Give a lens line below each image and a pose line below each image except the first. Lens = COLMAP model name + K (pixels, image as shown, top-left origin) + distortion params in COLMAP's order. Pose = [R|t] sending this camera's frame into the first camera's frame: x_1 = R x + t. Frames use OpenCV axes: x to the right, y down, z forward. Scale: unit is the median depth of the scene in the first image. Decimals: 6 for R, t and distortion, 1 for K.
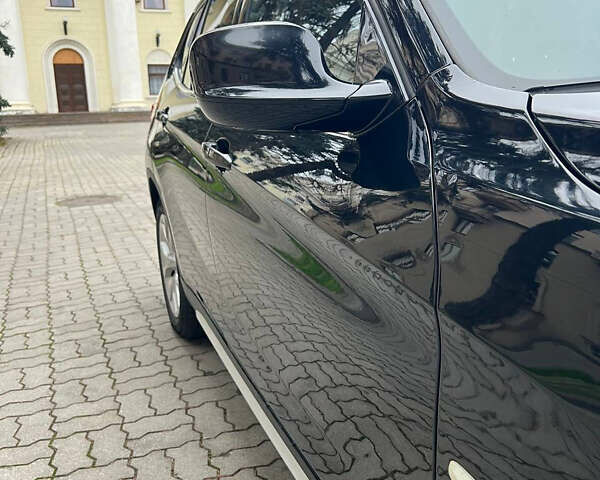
lens RADIAL K [[593.3, 0, 298.6], [0, 593.3, 240.9], [0, 0, 1]] dist [0.019993, 0.000000]
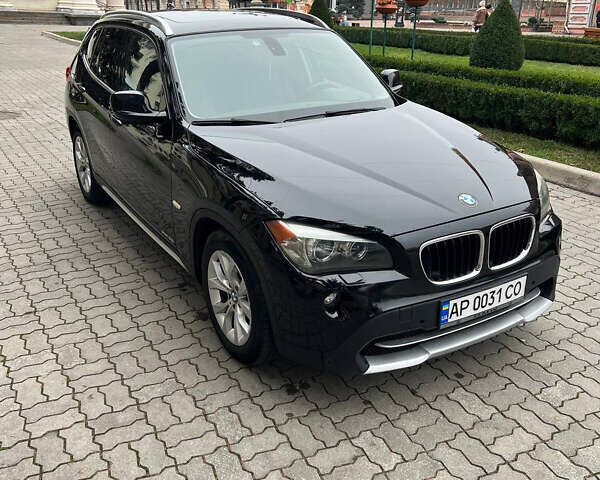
lens RADIAL K [[593.3, 0, 297.1], [0, 593.3, 238.2], [0, 0, 1]] dist [0.019993, 0.000000]
pose [[0.980270, -0.000501, 0.197664, 0.027363], [-0.027283, 0.990082, 0.137814, -0.002120], [-0.195772, -0.140488, 0.970534, -0.383206]]
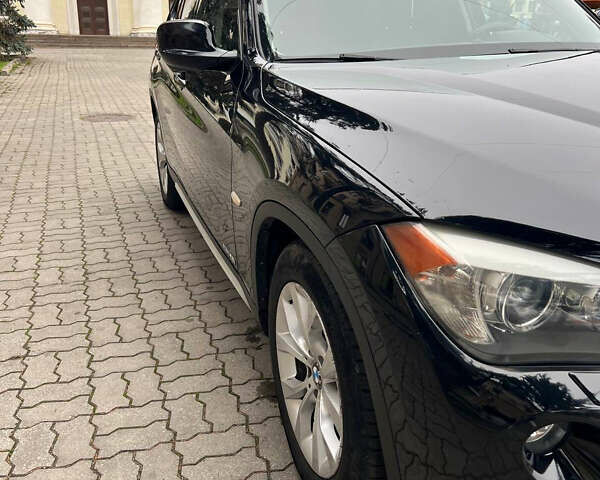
lens RADIAL K [[593.3, 0, 300.5], [0, 593.3, 237.6], [0, 0, 1]] dist [0.019993, 0.000000]
pose [[0.997930, 0.061592, -0.018507, 0.062209], [-0.059467, 0.993292, 0.099169, 0.027830], [0.024490, -0.097863, 0.994898, -0.179643]]
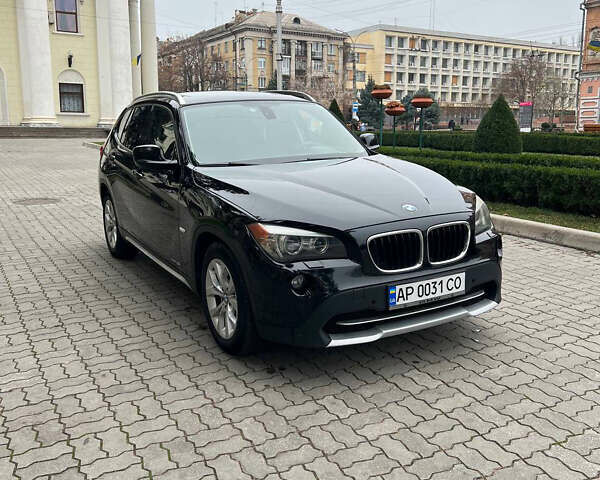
lens RADIAL K [[593.3, 0, 301.0], [0, 593.3, 235.1], [0, 0, 1]] dist [0.019993, 0.000000]
pose [[0.987814, 0.018076, 0.154584, 0.051197], [-0.011394, 0.998967, -0.044000, 0.066926], [-0.155219, 0.041702, 0.986999, -0.486167]]
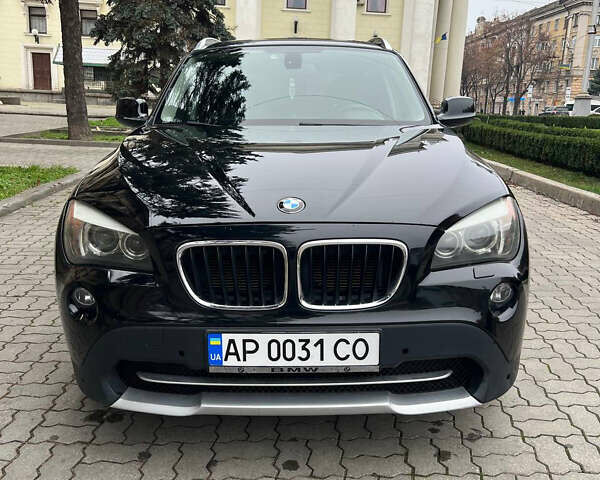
lens RADIAL K [[593.3, 0, 310.4], [0, 593.3, 238.4], [0, 0, 1]] dist [0.019993, 0.000000]
pose [[0.938908, 0.148961, -0.310262, 0.306014], [-0.147698, 0.988645, 0.027702, 0.030048], [0.310865, 0.019815, 0.950247, -0.287240]]
